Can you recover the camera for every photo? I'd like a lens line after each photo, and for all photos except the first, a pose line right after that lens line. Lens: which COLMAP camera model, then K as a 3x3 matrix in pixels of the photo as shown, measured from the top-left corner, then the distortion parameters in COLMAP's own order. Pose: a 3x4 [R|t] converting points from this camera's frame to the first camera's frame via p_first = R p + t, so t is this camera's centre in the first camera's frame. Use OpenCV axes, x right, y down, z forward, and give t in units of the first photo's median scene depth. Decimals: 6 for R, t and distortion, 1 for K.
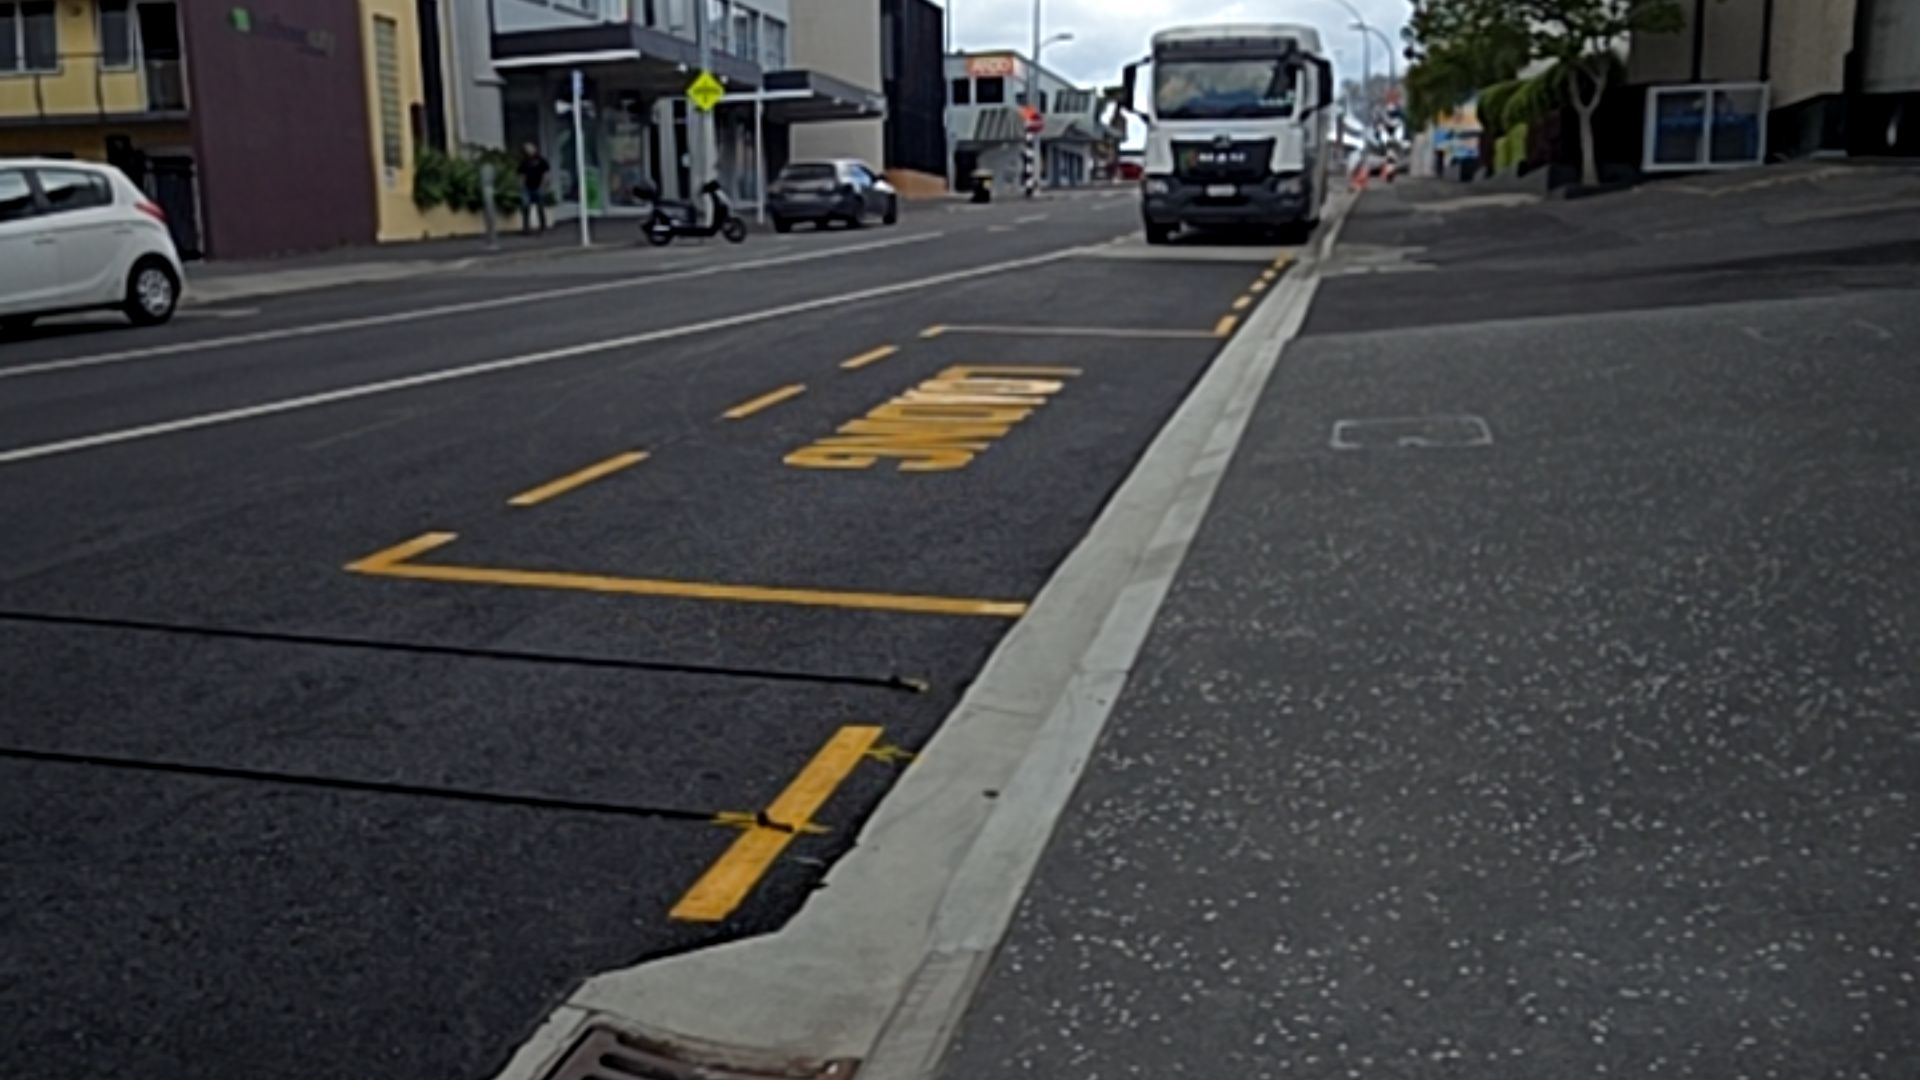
lens RADIAL K [[1740.3, 0, 963.1], [0, 1740.3, 580.9], [0, 0, 1]] dist [-0.012318, 0.040093]
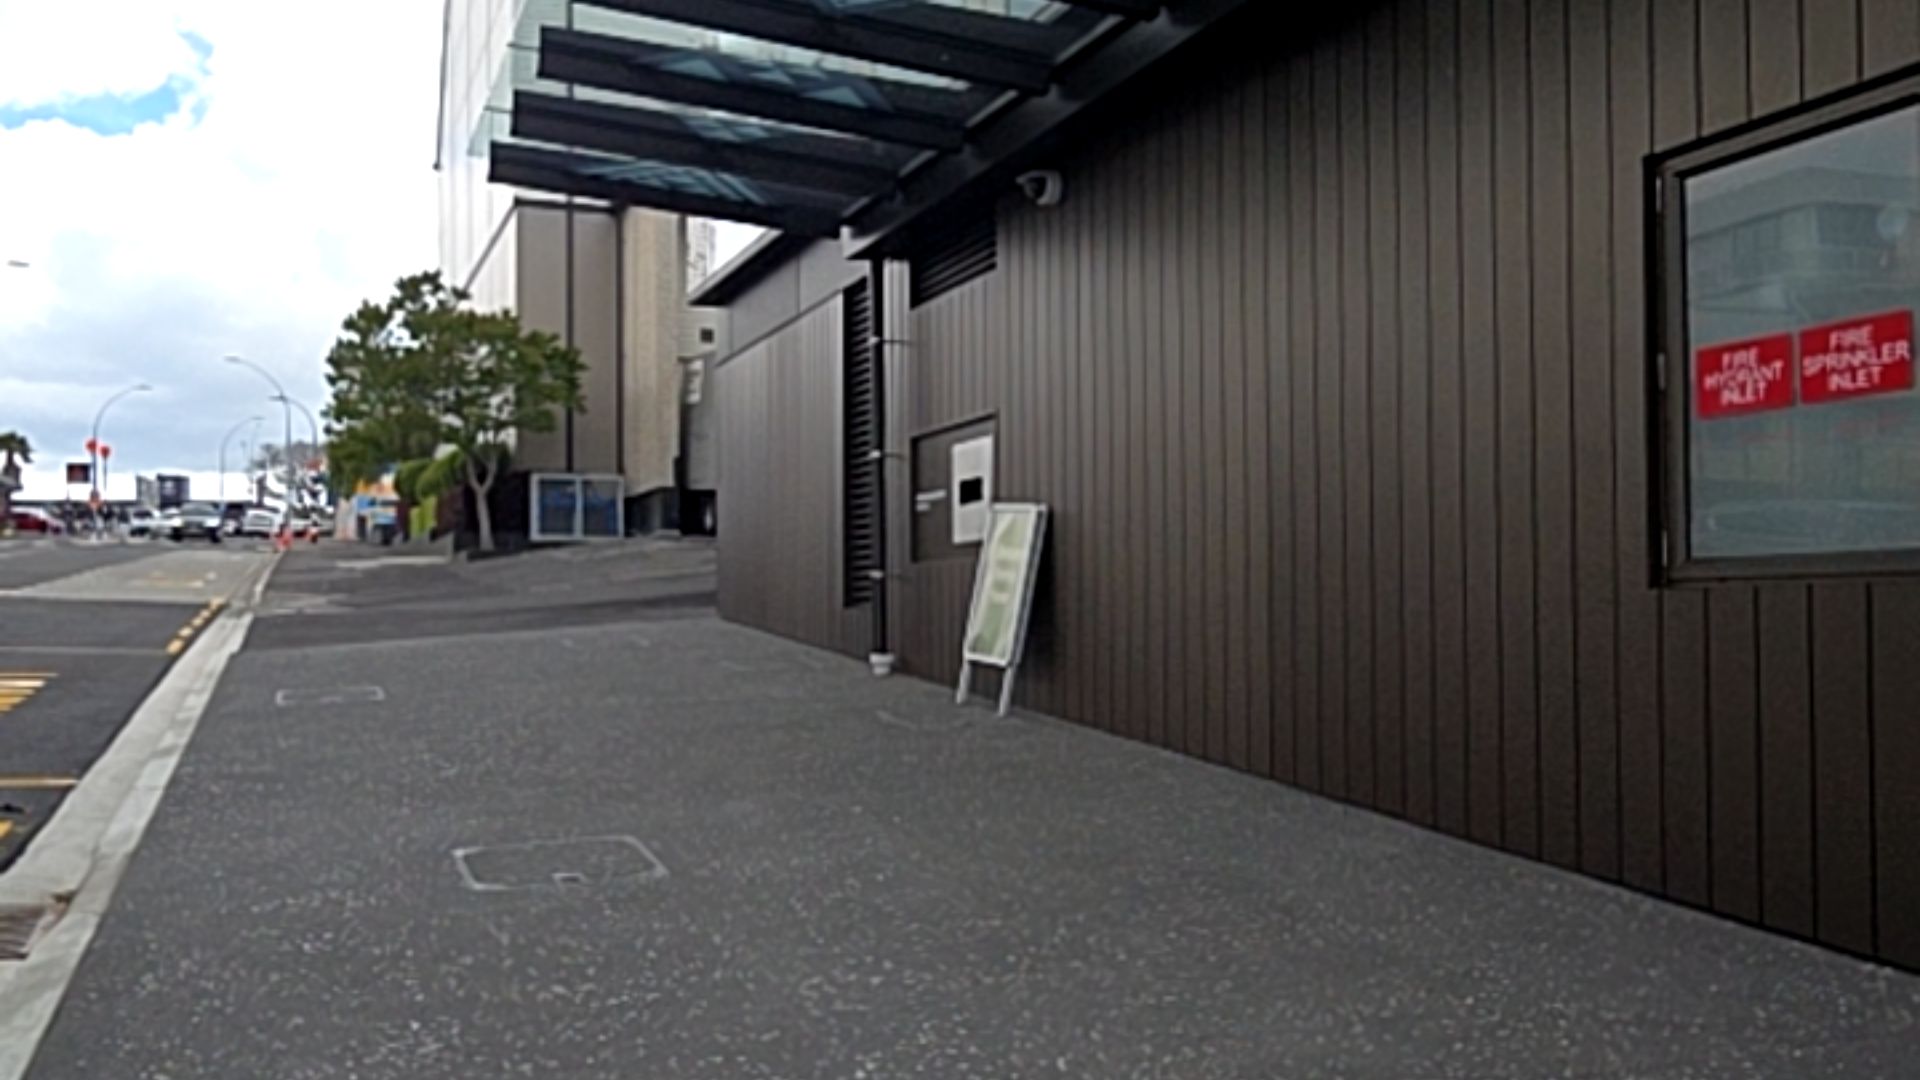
lens RADIAL K [[1740.3, 0, 963.1], [0, 1740.3, 580.9], [0, 0, 1]] dist [-0.012318, 0.040093]
pose [[0.829236, 0.026613, 0.558265, -0.034612], [0.089062, 0.979810, -0.179001, 0.035856], [-0.551757, 0.198154, 0.810123, -0.142460]]
